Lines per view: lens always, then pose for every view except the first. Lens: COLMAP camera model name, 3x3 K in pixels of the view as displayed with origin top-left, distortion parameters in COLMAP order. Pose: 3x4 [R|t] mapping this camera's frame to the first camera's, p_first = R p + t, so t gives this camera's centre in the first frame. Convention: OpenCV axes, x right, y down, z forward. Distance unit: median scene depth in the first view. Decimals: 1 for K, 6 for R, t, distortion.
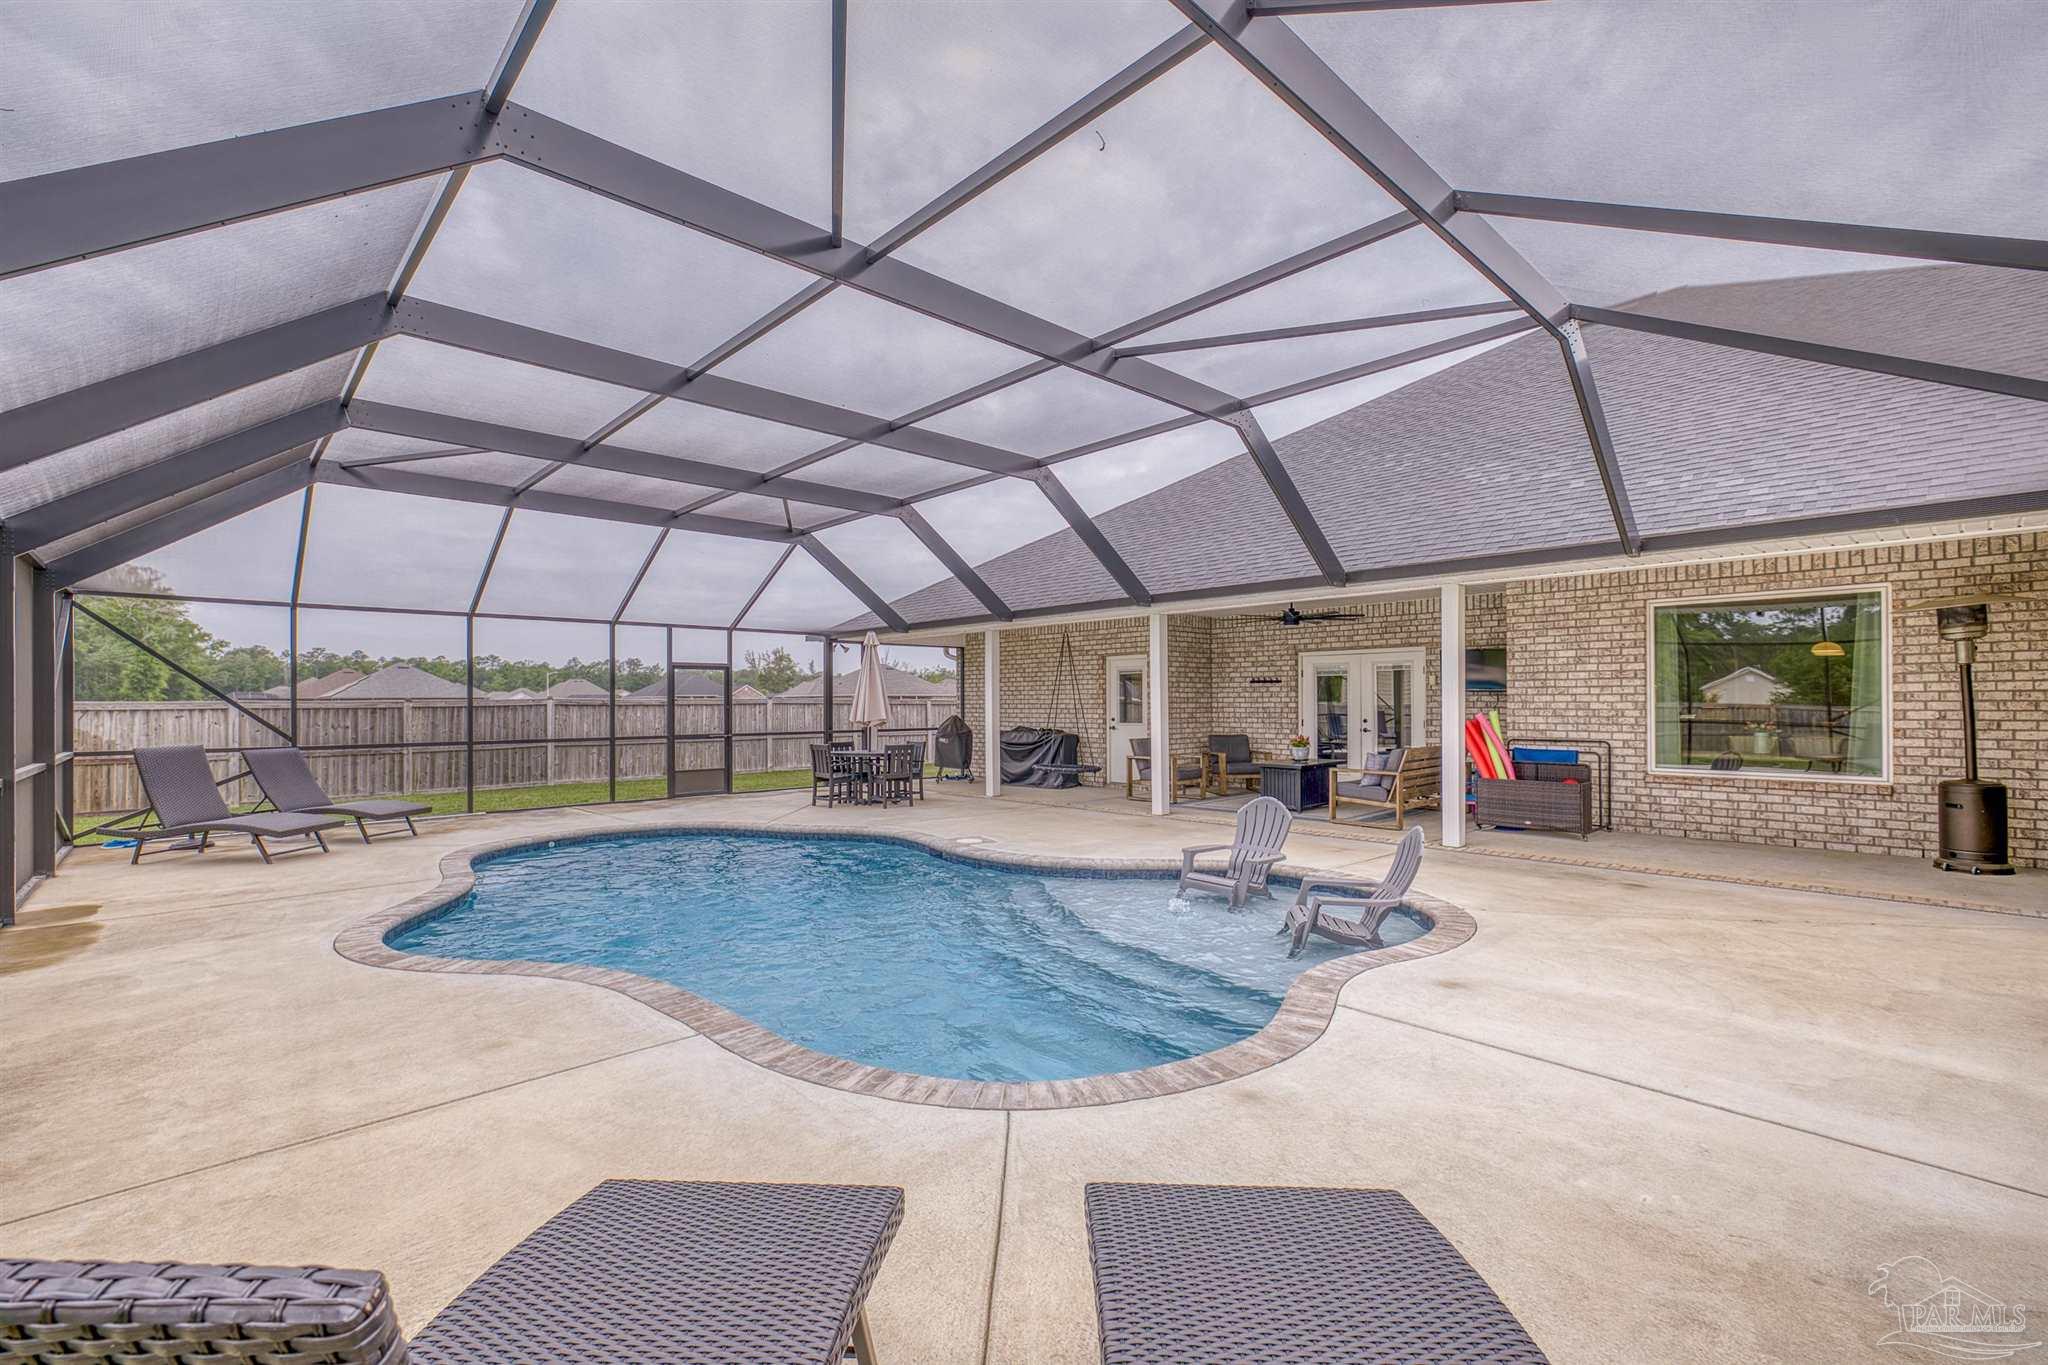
lens RADIAL K [[884.0, 0, 1016.4], [0, 884.0, 702.7], [0, 0, 1]] dist [0.005718, 0.000642]
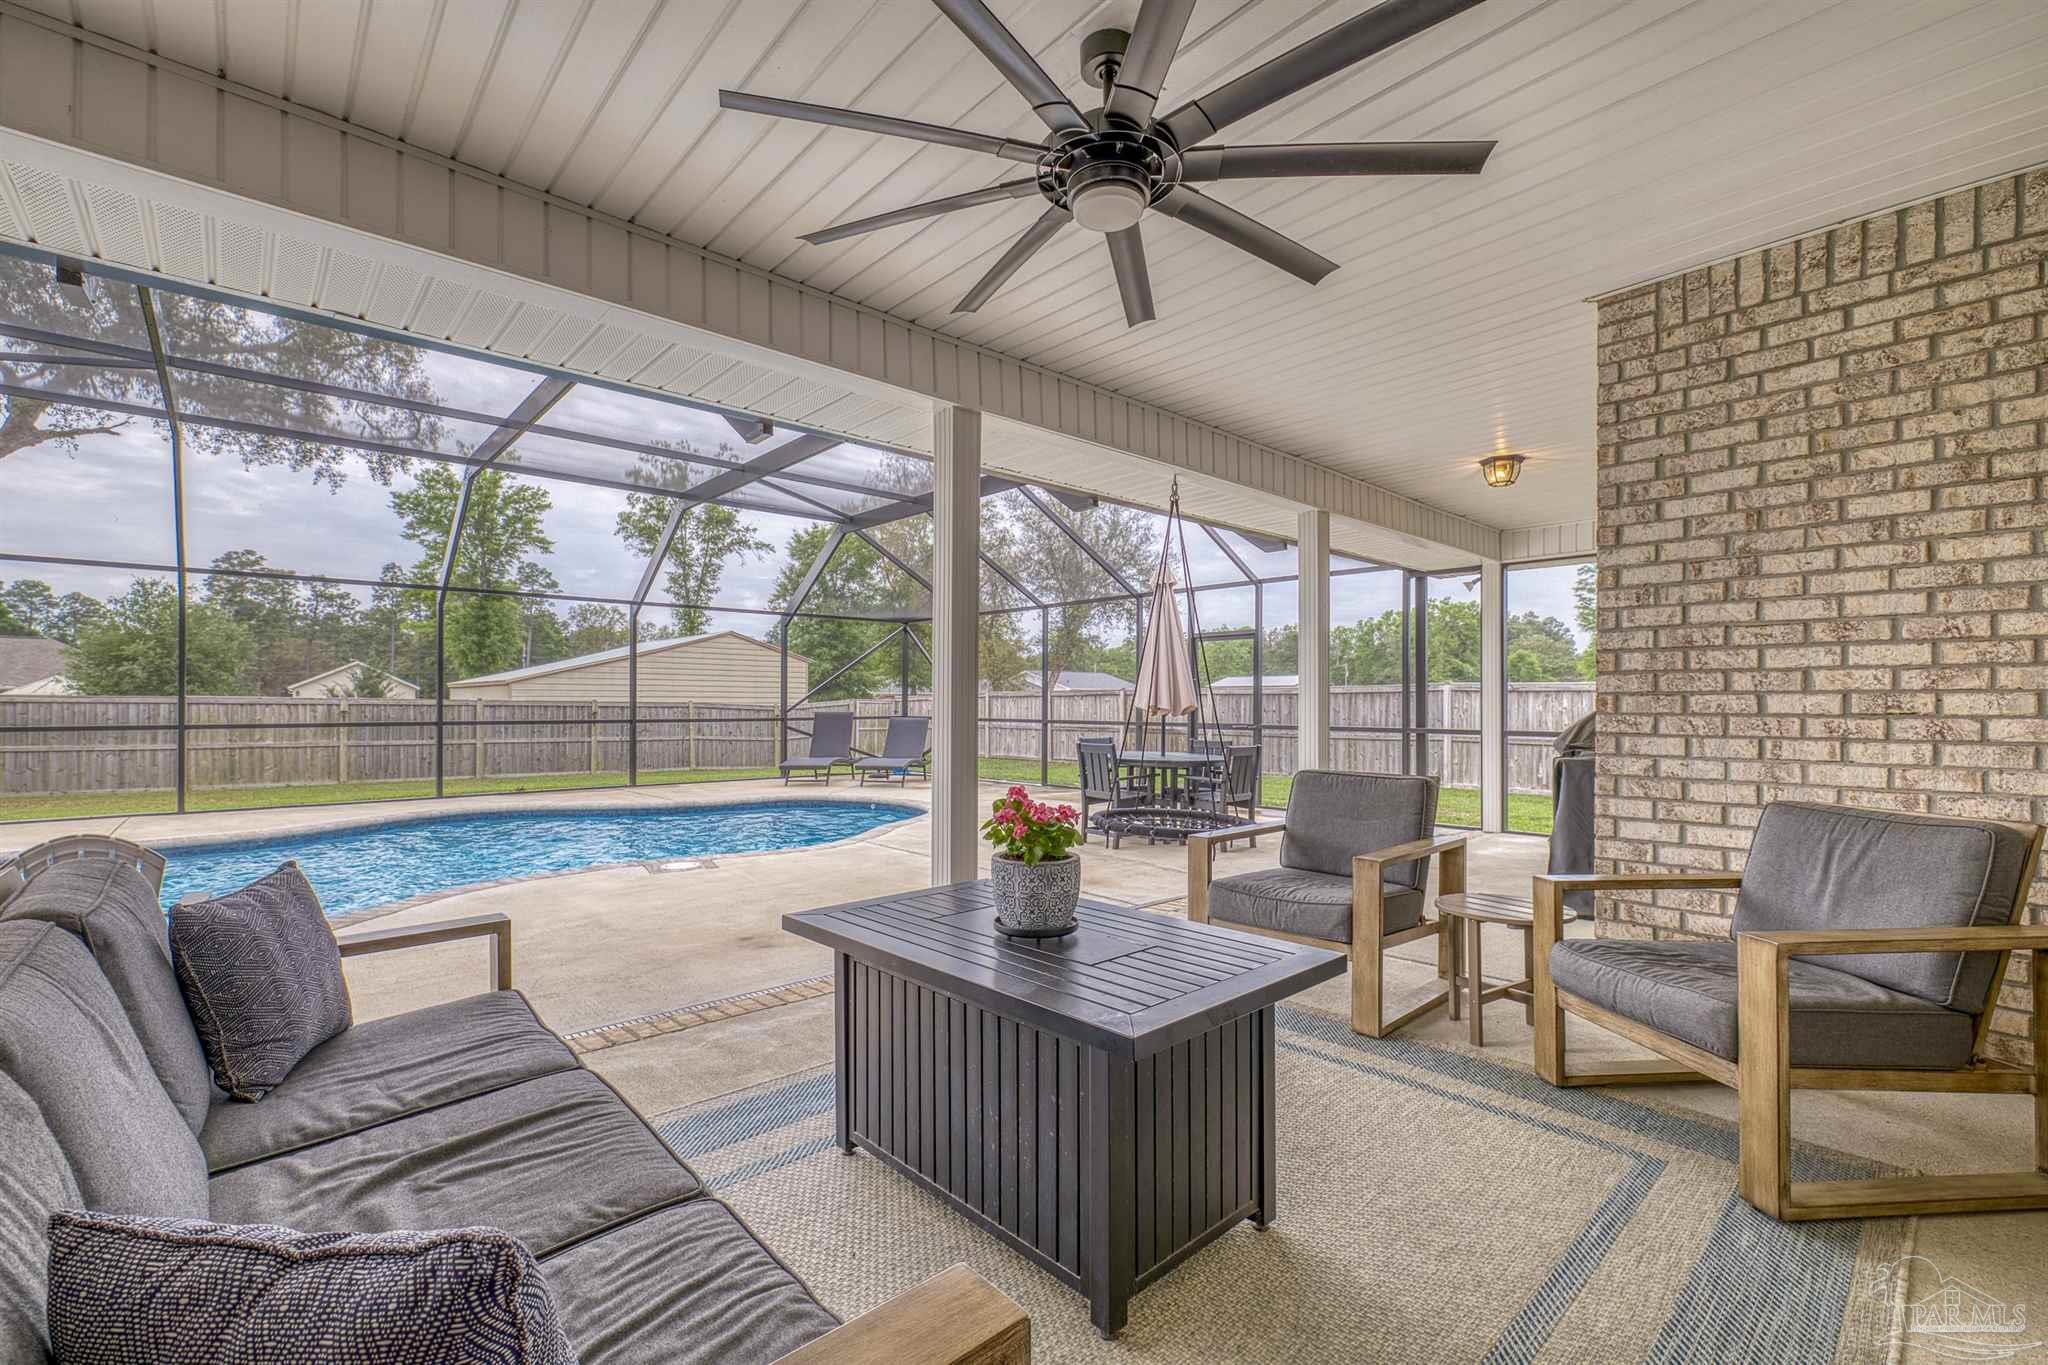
lens RADIAL K [[880.5, 0, 1011.5], [0, 880.5, 698.7], [0, 0, 1]] dist [0.000409, 0.000692]
pose [[-0.028309, 0.001352, -0.999598, 0.637981], [-0.000864, 0.999999, 0.001377, 0.020956], [0.999599, 0.000902, -0.028308, 1.261554]]
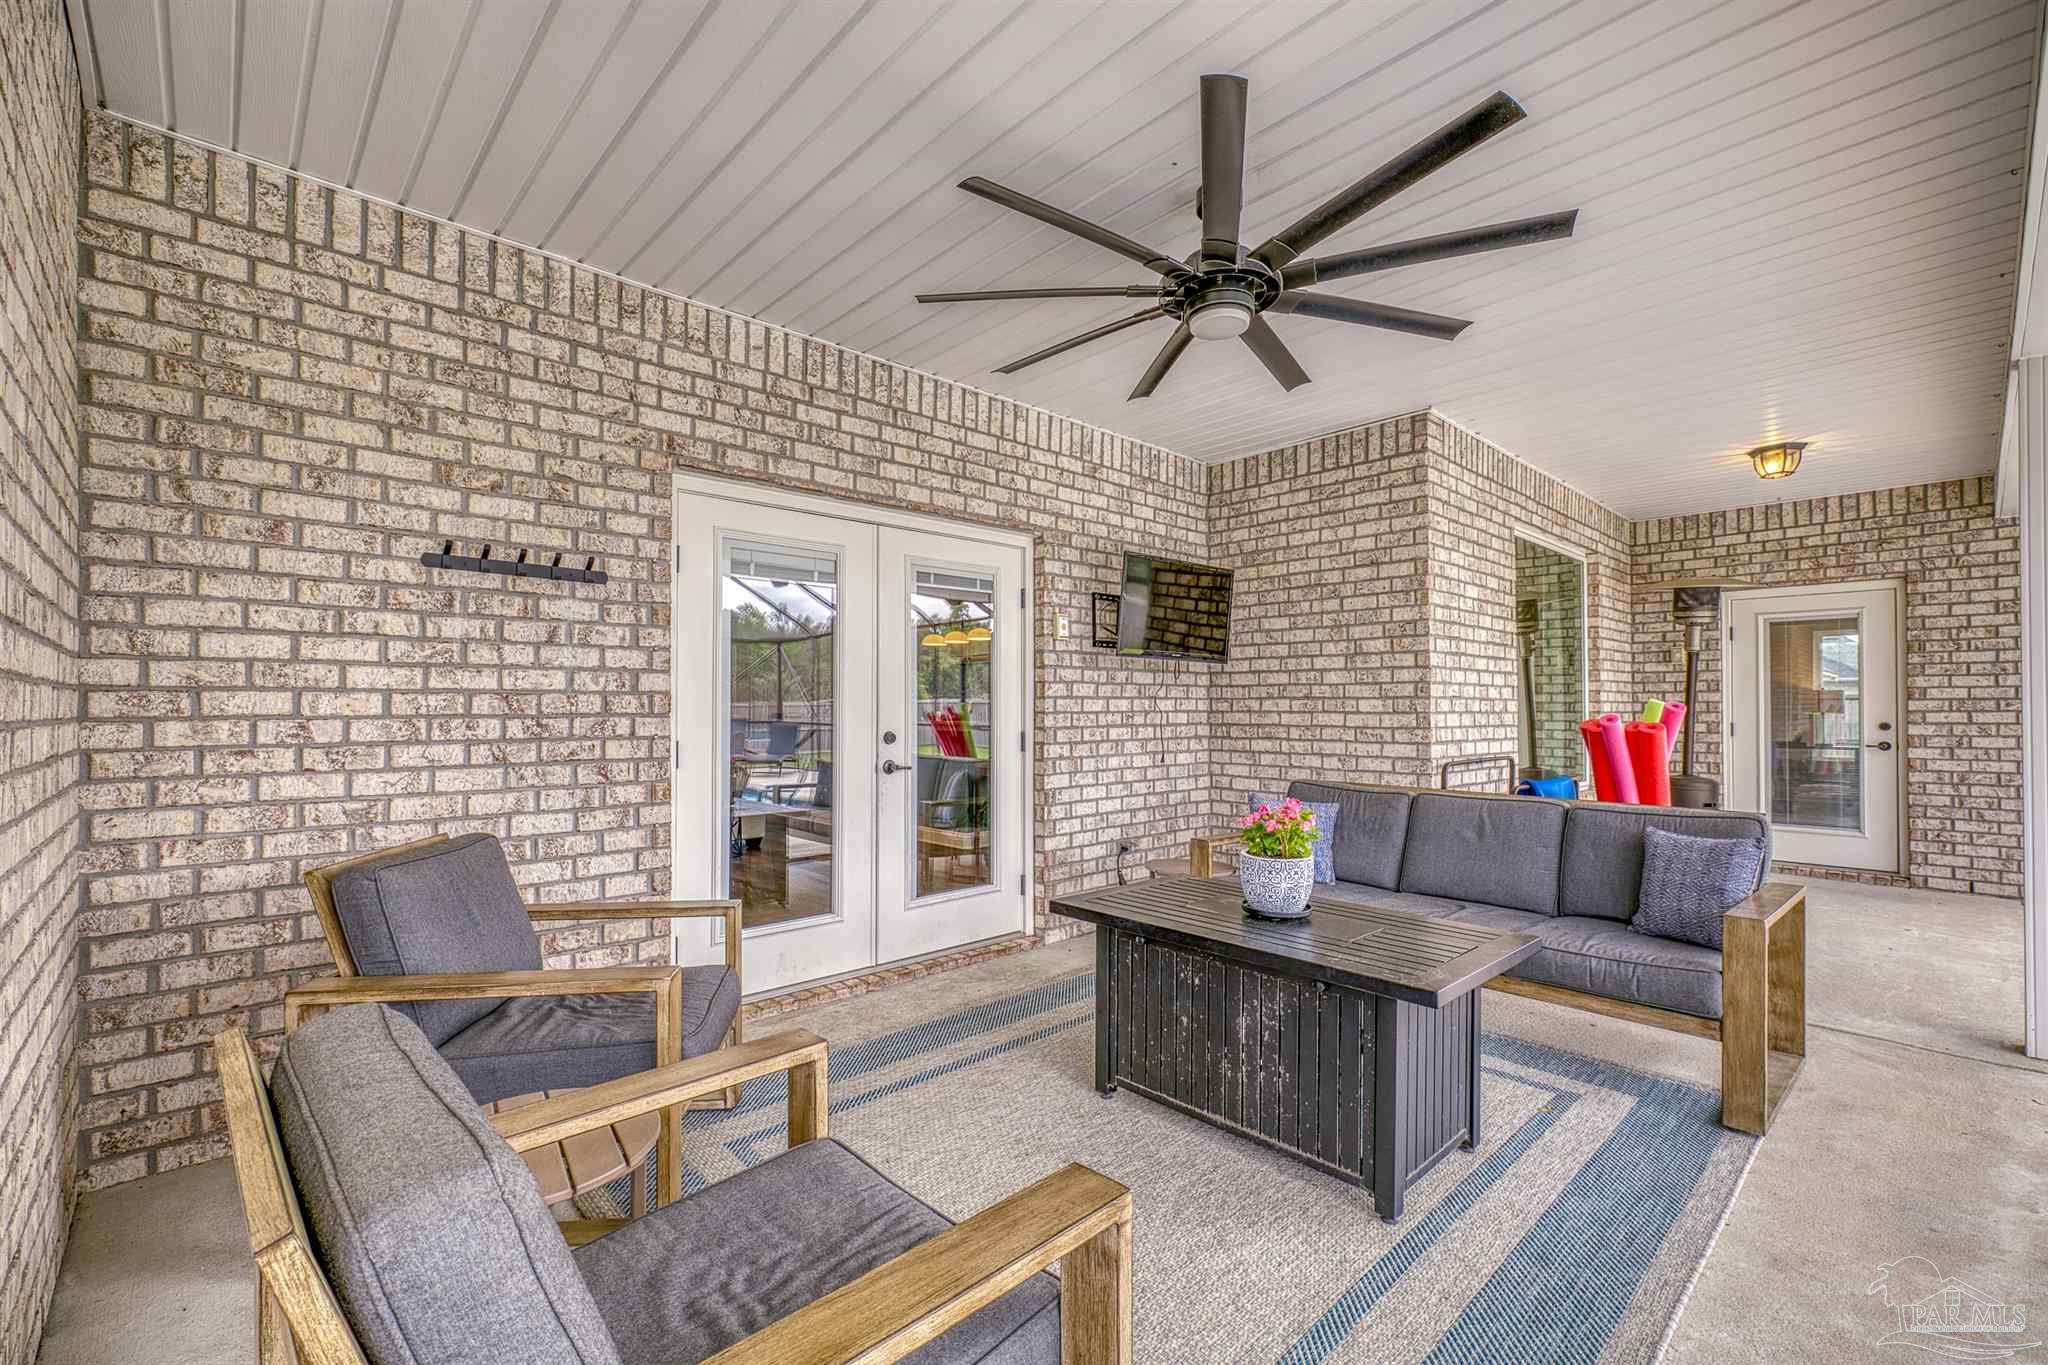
lens RADIAL K [[880.5, 0, 1011.5], [0, 880.5, 698.7], [0, 0, 1]] dist [0.000409, 0.000692]
pose [[0.010925, 0.014647, 0.999833, 0.111356], [-0.000328, 0.999893, -0.014645, 0.015645], [-0.999940, -0.000168, 0.010929, 1.346541]]
